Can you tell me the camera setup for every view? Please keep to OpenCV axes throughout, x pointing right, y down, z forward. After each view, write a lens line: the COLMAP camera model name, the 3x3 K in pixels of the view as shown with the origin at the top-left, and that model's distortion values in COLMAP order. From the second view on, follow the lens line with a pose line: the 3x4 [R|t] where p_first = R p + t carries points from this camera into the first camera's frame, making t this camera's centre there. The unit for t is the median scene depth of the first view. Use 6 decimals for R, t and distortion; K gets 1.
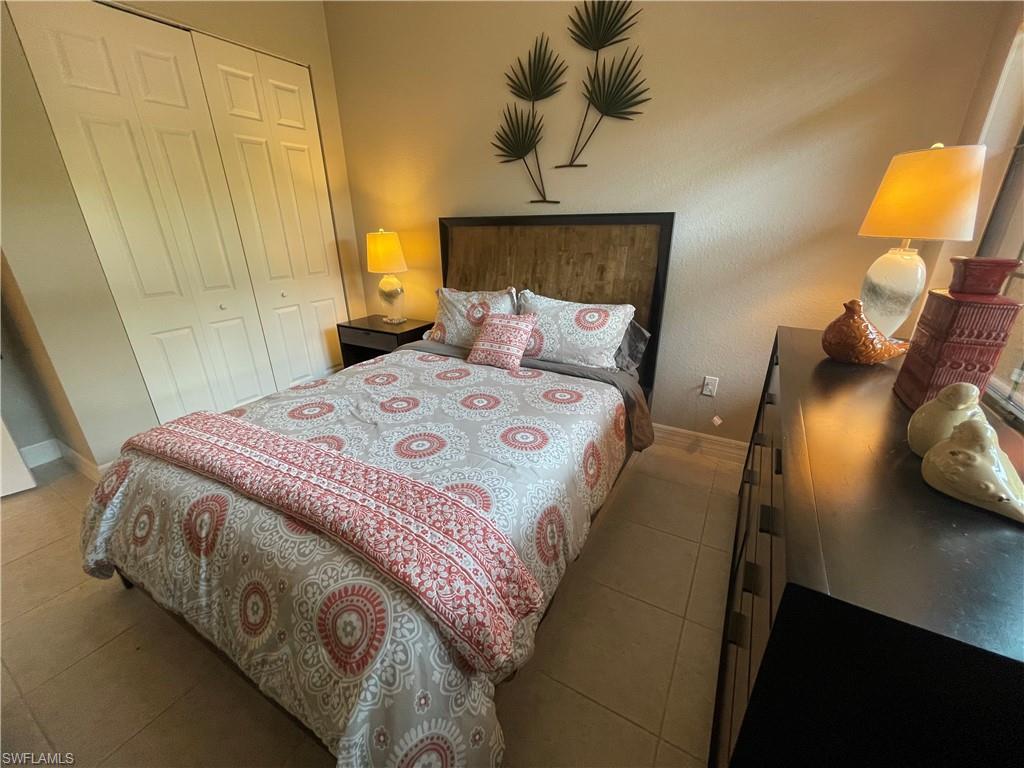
lens RADIAL K [[414.1, 0, 508.1], [0, 414.1, 386.6], [0, 0, 1]] dist [-0.002143, 0.000986]
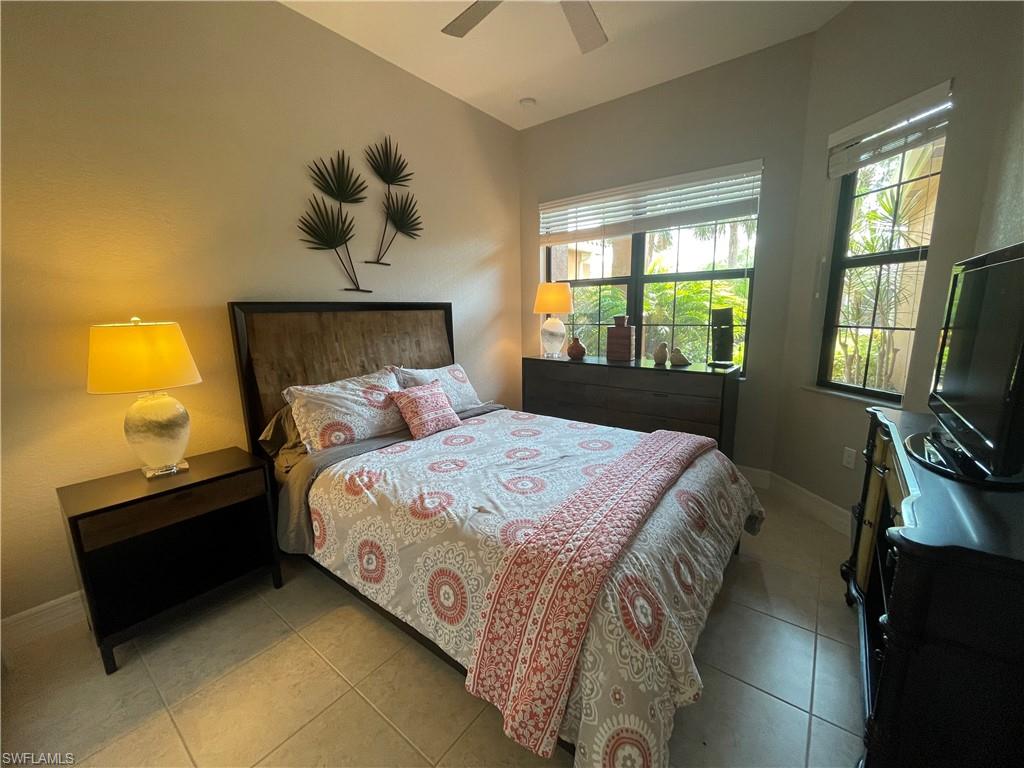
lens RADIAL K [[414.1, 0, 506.5], [0, 414.1, 388.3], [0, 0, 1]] dist [-0.002143, 0.000986]
pose [[0.141489, -0.174247, 0.974484, -1.031574], [0.379915, 0.918566, 0.109087, -0.201639], [-0.914136, 0.354787, 0.196167, 0.577689]]
